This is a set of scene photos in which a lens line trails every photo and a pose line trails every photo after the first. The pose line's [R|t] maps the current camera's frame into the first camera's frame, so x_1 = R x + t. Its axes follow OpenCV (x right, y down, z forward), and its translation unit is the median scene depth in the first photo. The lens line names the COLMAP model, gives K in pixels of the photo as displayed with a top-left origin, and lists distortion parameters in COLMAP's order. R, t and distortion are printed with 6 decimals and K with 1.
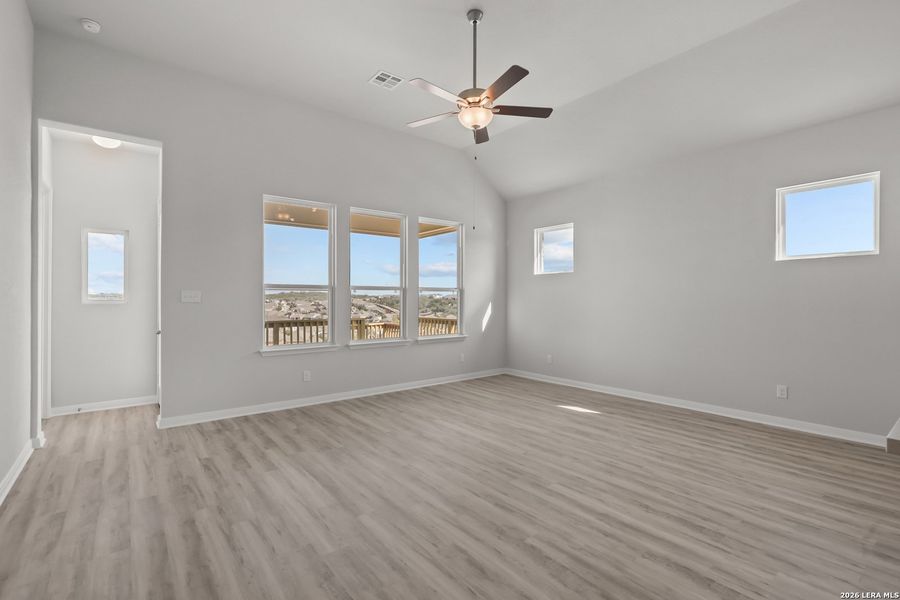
lens RADIAL K [[412.6, 0, 448.1], [0, 412.6, 295.6], [0, 0, 1]] dist [-0.002243, -0.000357]
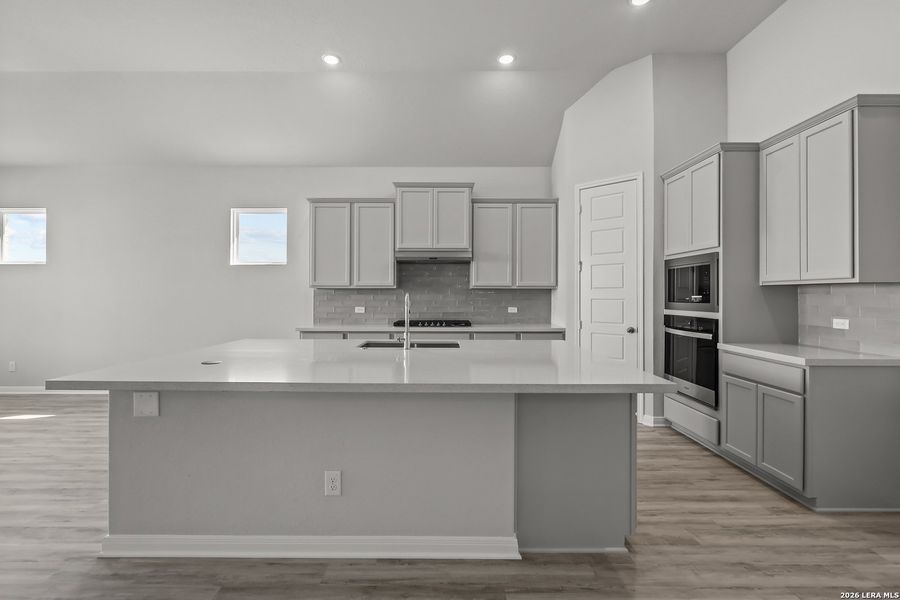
lens RADIAL K [[412.6, 0, 444.8], [0, 412.6, 290.6], [0, 0, 1]] dist [-0.002243, -0.000357]
pose [[0.620416, 0.009945, 0.784210, 0.182229], [-0.006572, 0.999950, -0.007482, 0.001313], [-0.784245, -0.000512, 0.620451, -0.280444]]
